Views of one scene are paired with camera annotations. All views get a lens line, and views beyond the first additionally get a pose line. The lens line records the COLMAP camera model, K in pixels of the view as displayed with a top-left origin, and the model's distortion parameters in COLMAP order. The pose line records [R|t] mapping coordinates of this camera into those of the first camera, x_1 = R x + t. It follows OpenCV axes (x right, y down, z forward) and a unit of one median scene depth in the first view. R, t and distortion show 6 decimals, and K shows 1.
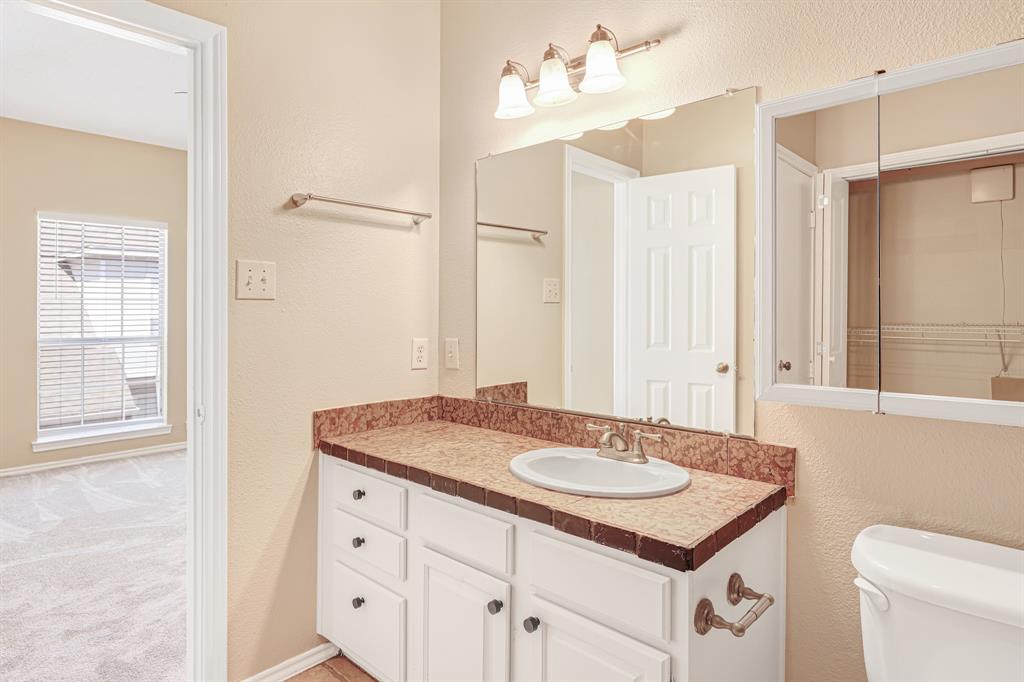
lens RADIAL K [[582.8, 0, 510.4], [0, 582.8, 320.9], [0, 0, 1]] dist [0.001640, -0.000364]
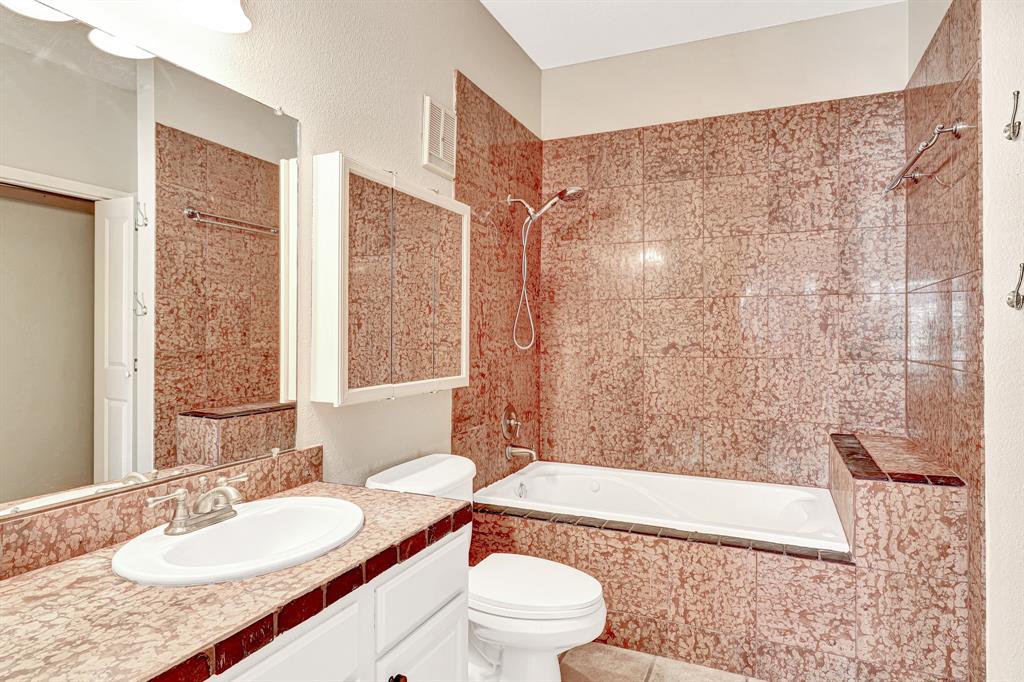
lens RADIAL K [[582.8, 0, 510.4], [0, 582.8, 320.9], [0, 0, 1]] dist [0.001640, -0.000364]
pose [[-0.326414, 0.016162, 0.945089, -0.790696], [0.003449, 0.999868, -0.015907, -0.022669], [-0.945220, -0.001933, -0.326427, 1.008335]]
